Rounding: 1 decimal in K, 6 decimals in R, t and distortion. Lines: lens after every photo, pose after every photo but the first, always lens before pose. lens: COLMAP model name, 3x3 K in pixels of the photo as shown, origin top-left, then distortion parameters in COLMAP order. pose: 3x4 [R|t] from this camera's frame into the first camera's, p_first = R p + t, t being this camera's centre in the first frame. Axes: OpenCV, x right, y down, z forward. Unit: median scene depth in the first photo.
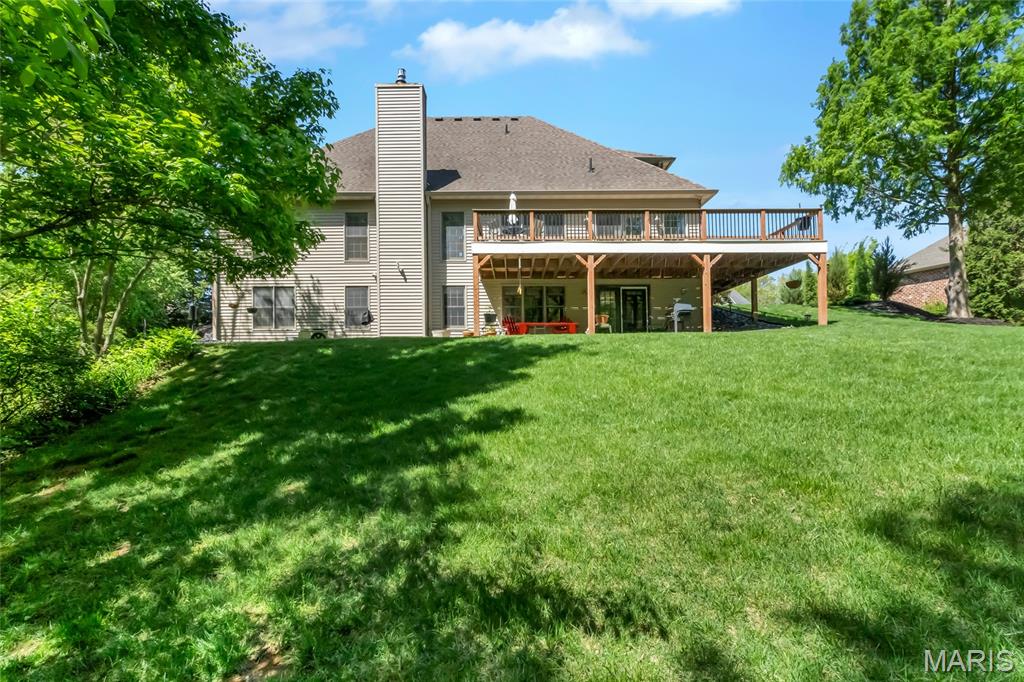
lens RADIAL K [[470.7, 0, 512.0], [0, 470.7, 341.0], [0, 0, 1]] dist [-0.001958, 0.000040]
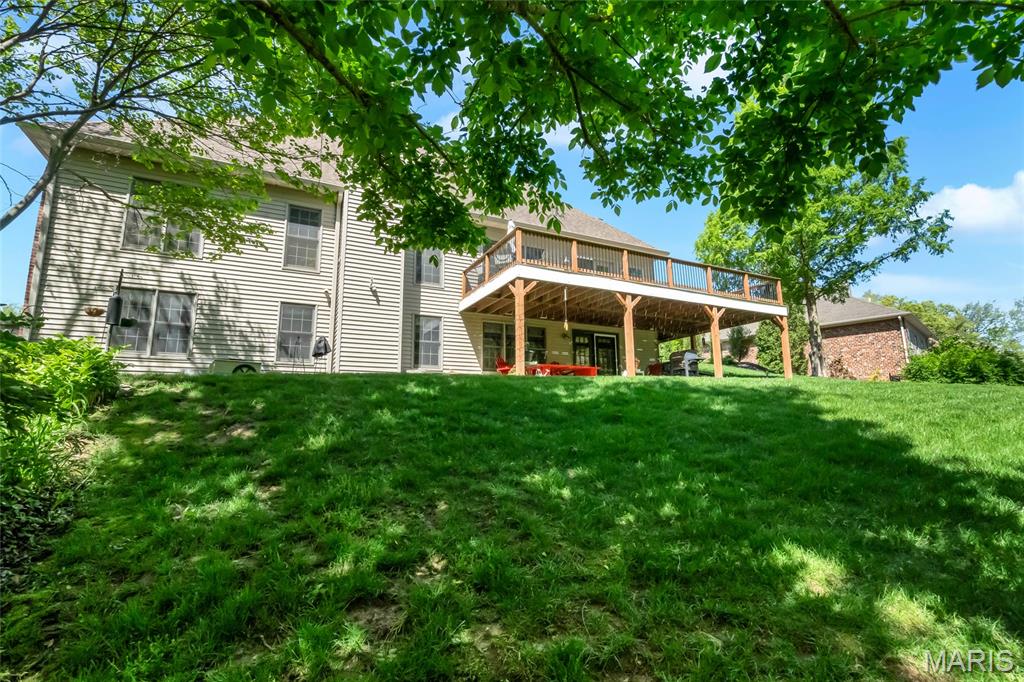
lens RADIAL K [[470.7, 0, 512.0], [0, 470.7, 341.0], [0, 0, 1]] dist [-0.001958, 0.000040]
pose [[0.873785, 0.073064, 0.480793, -0.389019], [-0.009464, 0.991017, -0.133401, 0.034696], [-0.486220, 0.112013, 0.866627, 0.218582]]
